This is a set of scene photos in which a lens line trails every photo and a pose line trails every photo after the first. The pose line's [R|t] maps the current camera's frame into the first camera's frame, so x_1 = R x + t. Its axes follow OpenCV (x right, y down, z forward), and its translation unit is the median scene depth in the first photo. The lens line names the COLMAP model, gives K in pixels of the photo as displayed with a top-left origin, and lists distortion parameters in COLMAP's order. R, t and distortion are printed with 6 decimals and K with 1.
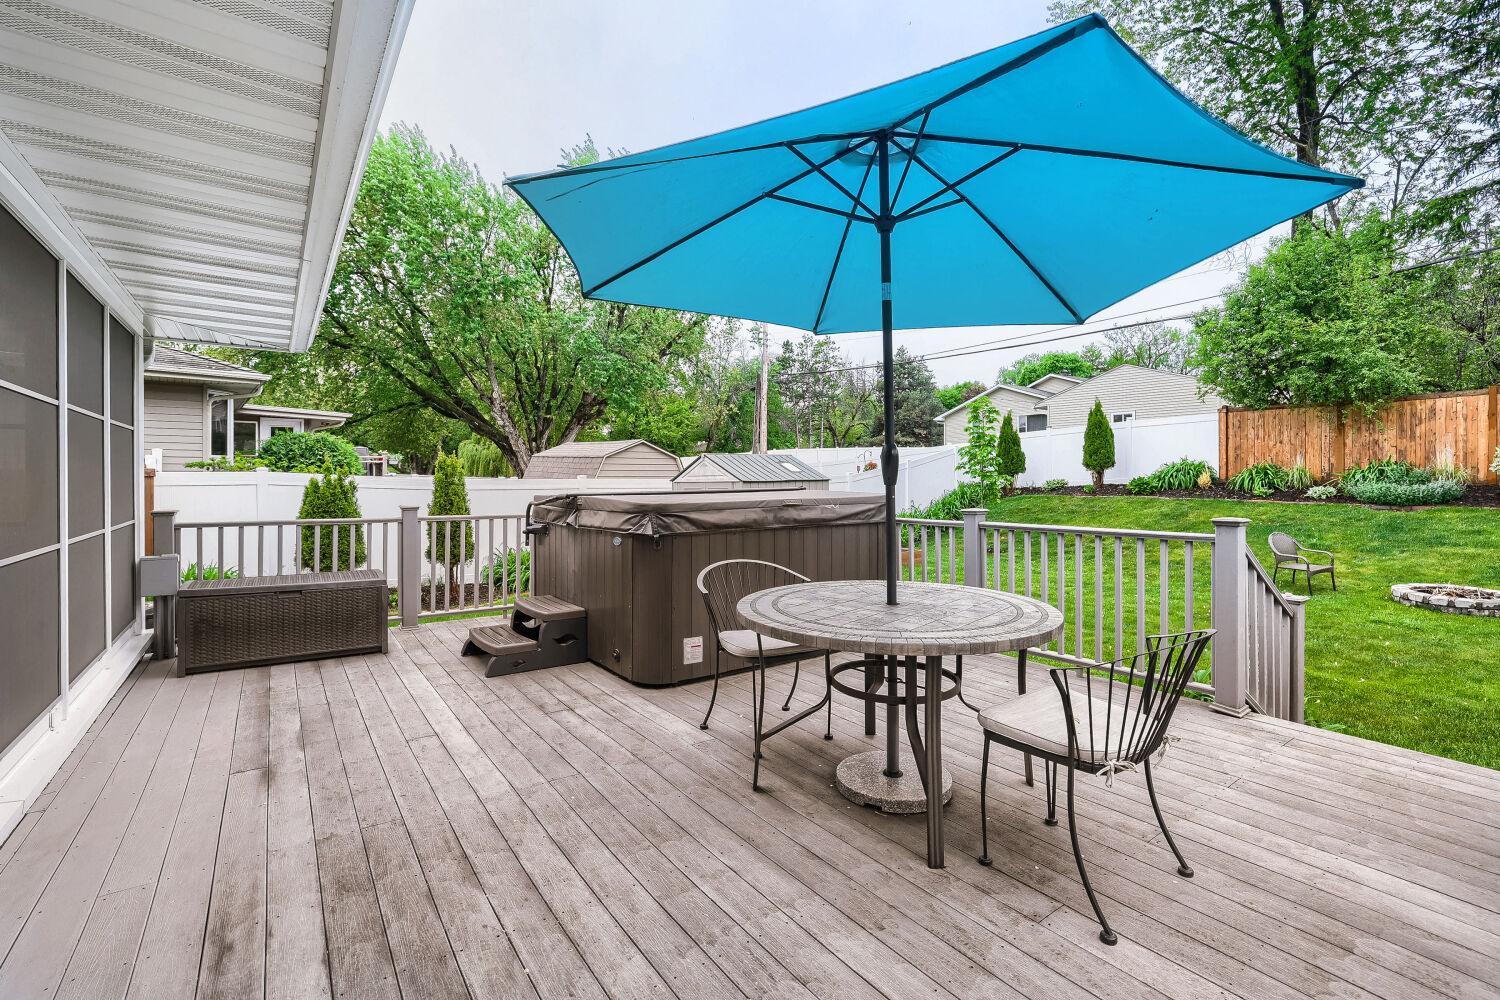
lens RADIAL K [[649.0, 0, 755.2], [0, 649.0, 481.9], [0, 0, 1]] dist [-0.015893, 0.000339]
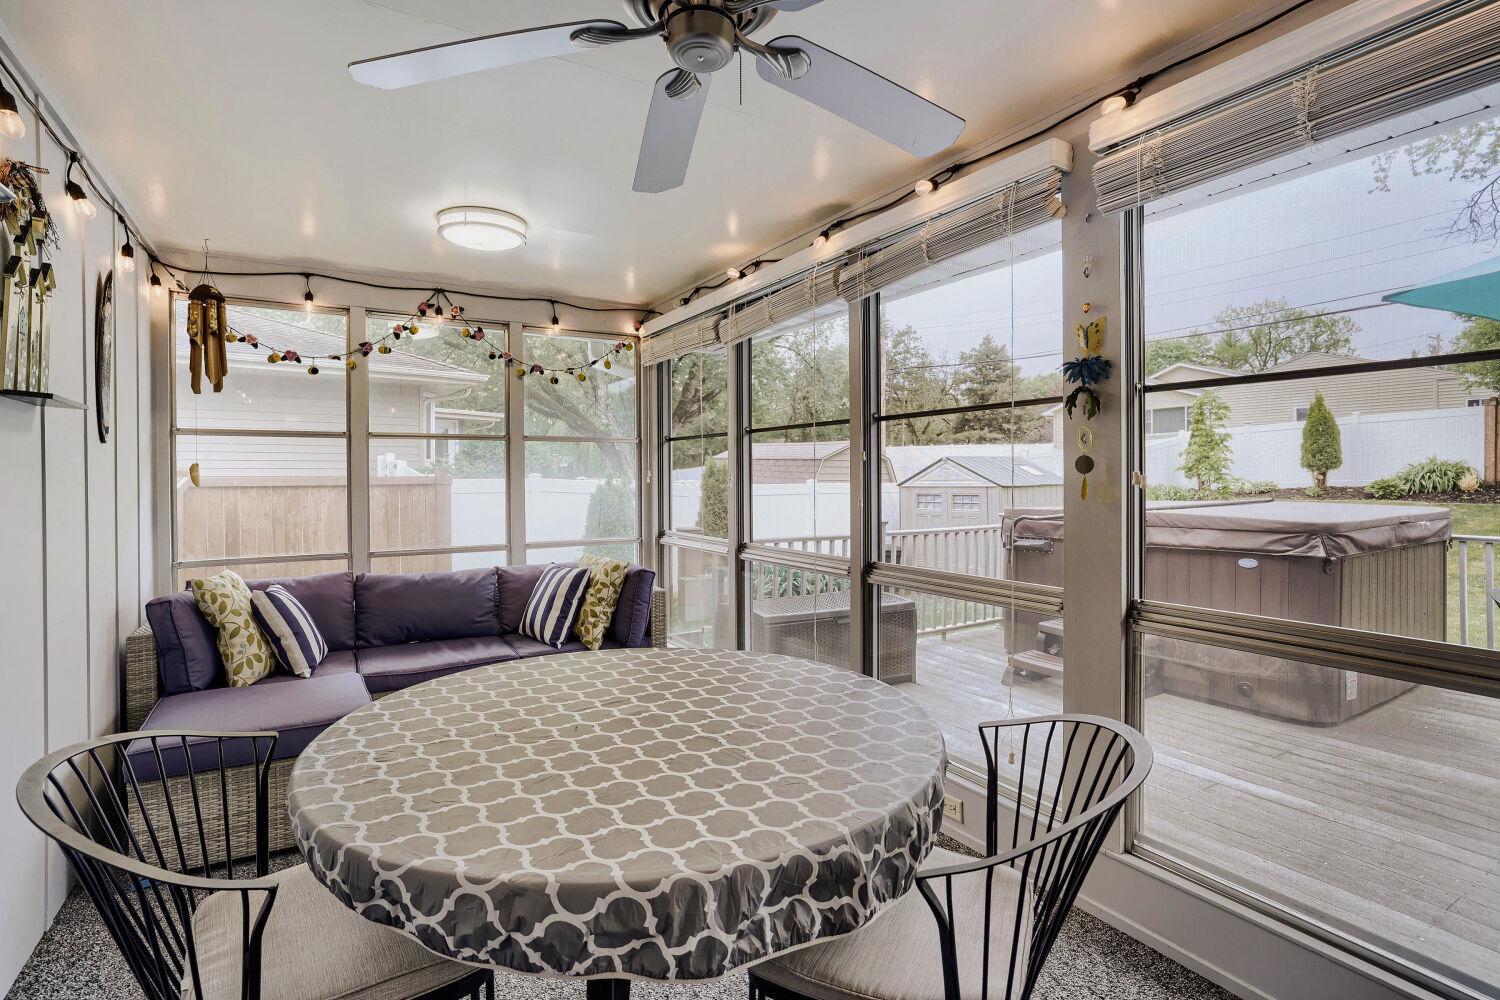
lens RADIAL K [[685.4, 0, 744.1], [0, 685.4, 483.3], [0, 0, 1]] dist [0.000320, 0.000194]
pose [[0.998120, -0.001442, -0.061277, -0.211566], [0.001673, 0.999992, 0.003715, -0.006103], [0.061271, -0.003810, 0.998114, 0.000523]]
